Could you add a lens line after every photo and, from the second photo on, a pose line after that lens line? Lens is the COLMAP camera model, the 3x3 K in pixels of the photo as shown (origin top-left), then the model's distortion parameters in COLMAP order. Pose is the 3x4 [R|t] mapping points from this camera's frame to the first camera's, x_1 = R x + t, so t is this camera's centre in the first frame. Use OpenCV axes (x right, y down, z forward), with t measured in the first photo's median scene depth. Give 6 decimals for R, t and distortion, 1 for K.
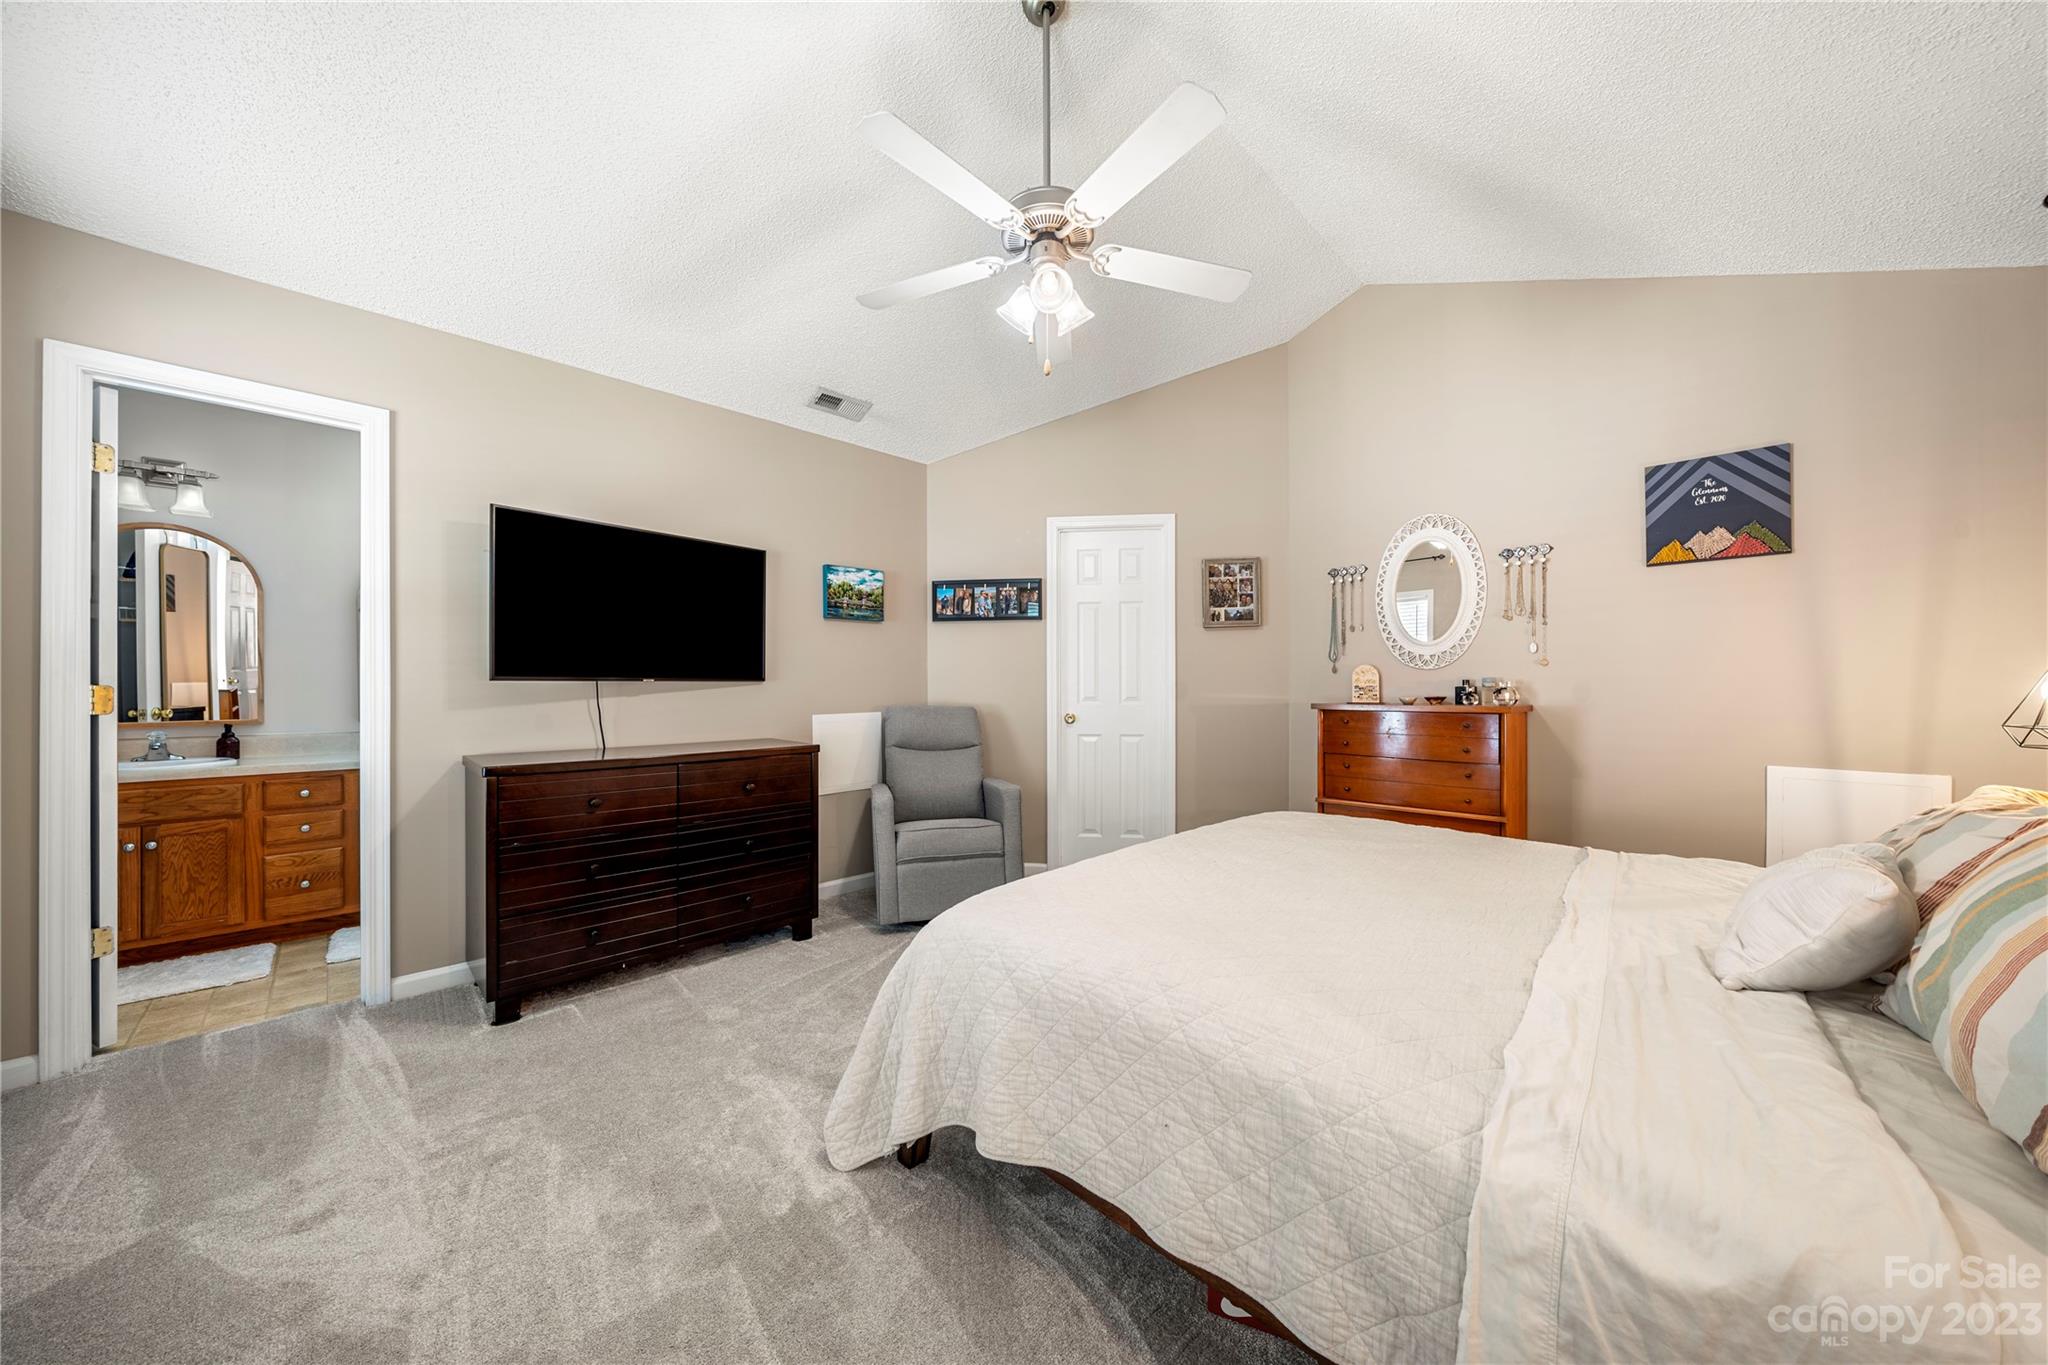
lens RADIAL K [[690.5, 0, 1017.1], [0, 690.5, 688.3], [0, 0, 1]] dist [-0.008144, -0.000146]
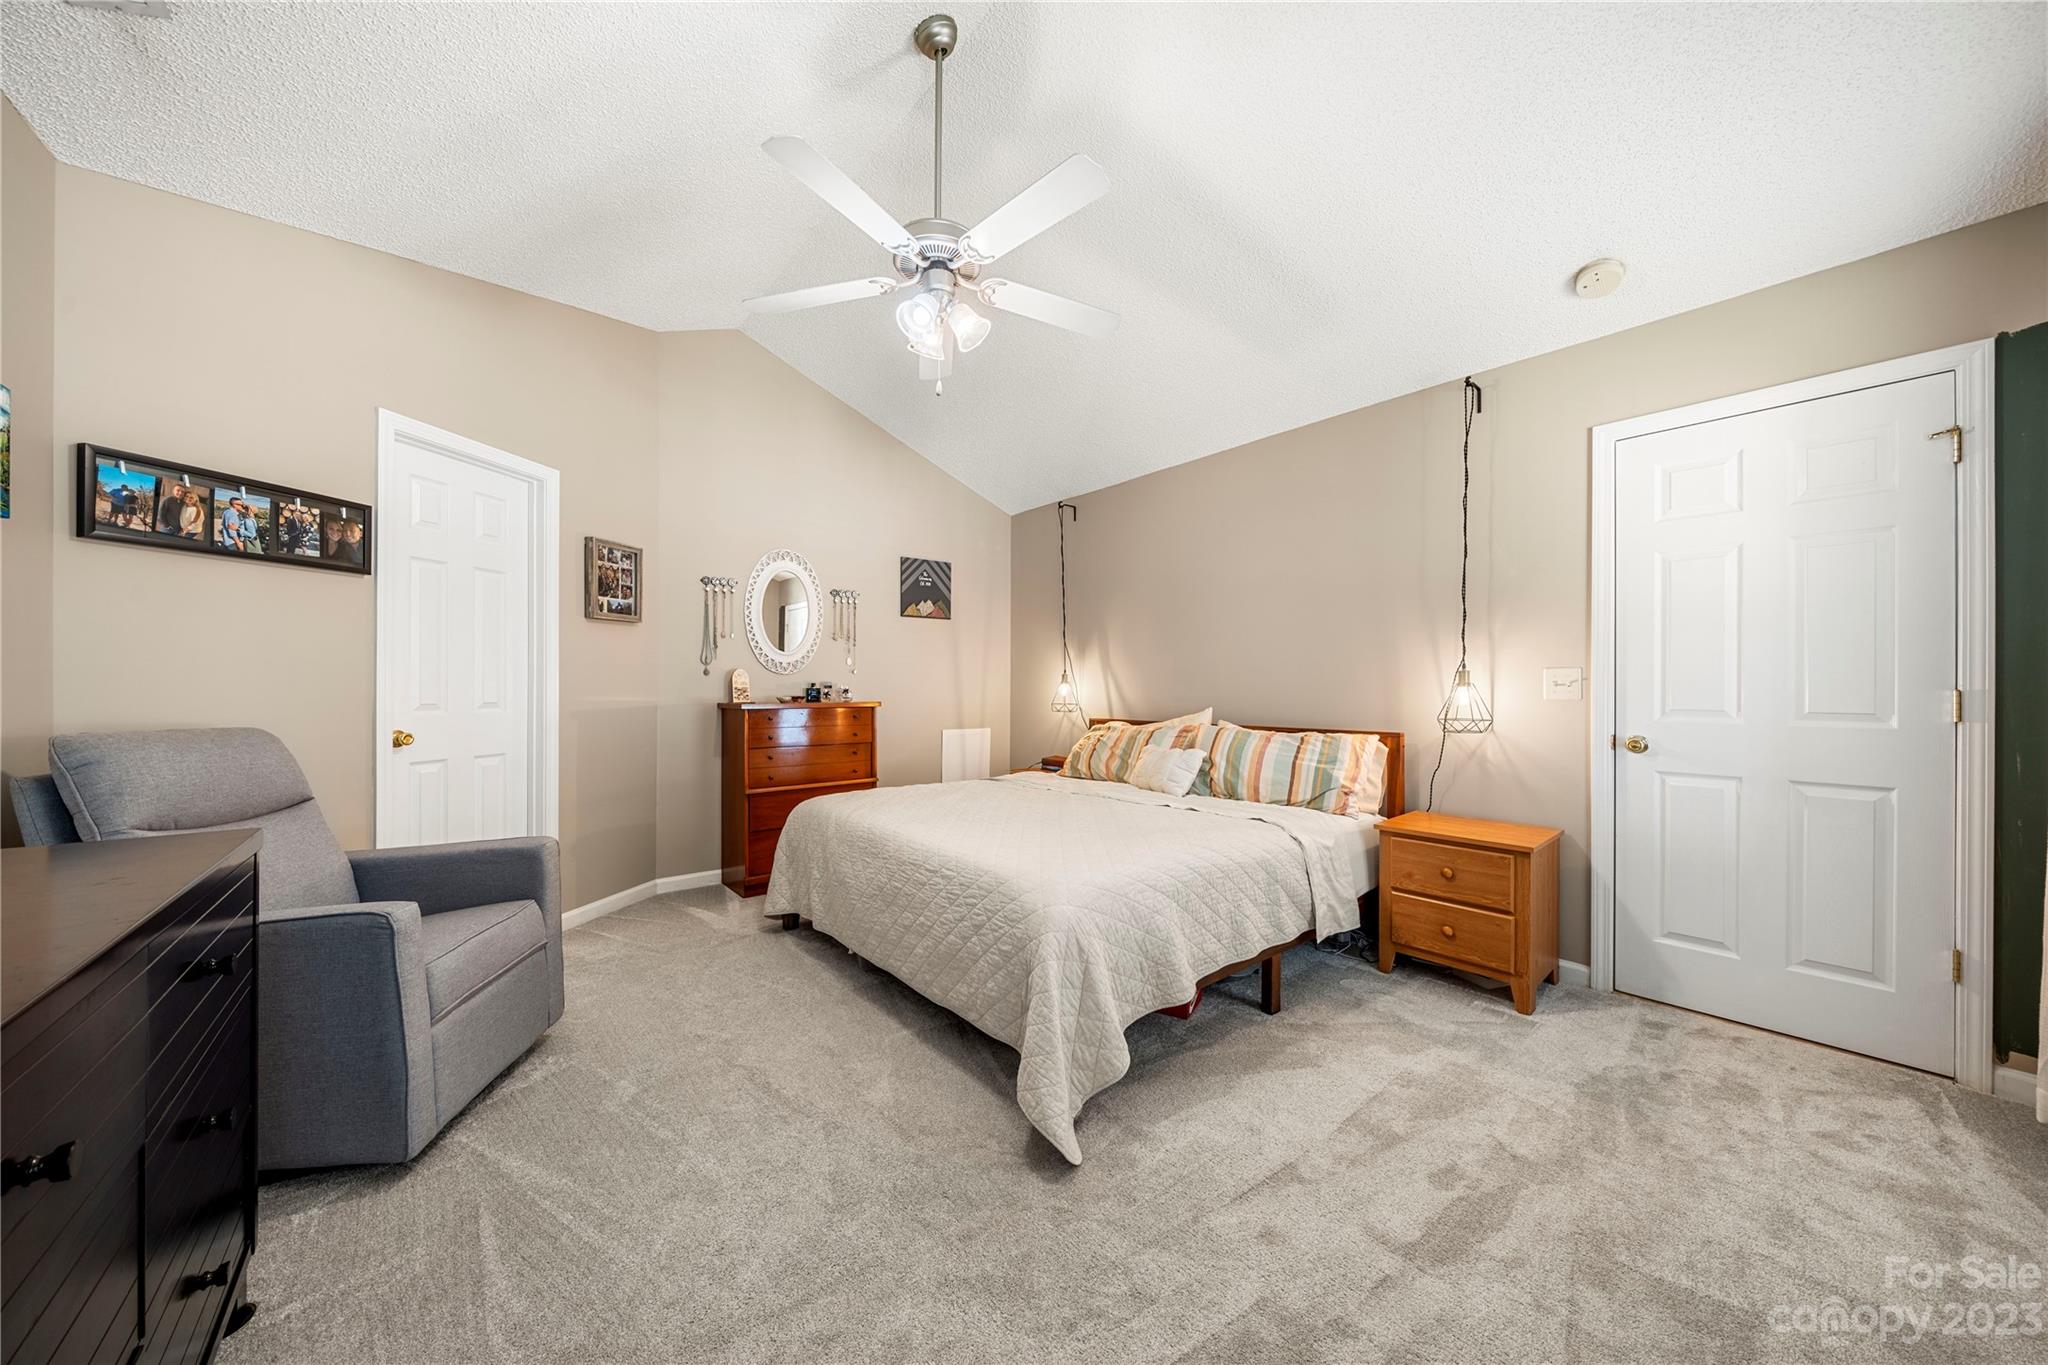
lens RADIAL K [[690.5, 0, 1021.2], [0, 690.5, 690.1], [0, 0, 1]] dist [-0.008144, -0.000146]
pose [[0.083799, -0.002885, 0.996479, -0.551645], [0.002489, 0.999993, 0.002686, -0.001168], [-0.996480, 0.002255, 0.083806, 0.429688]]
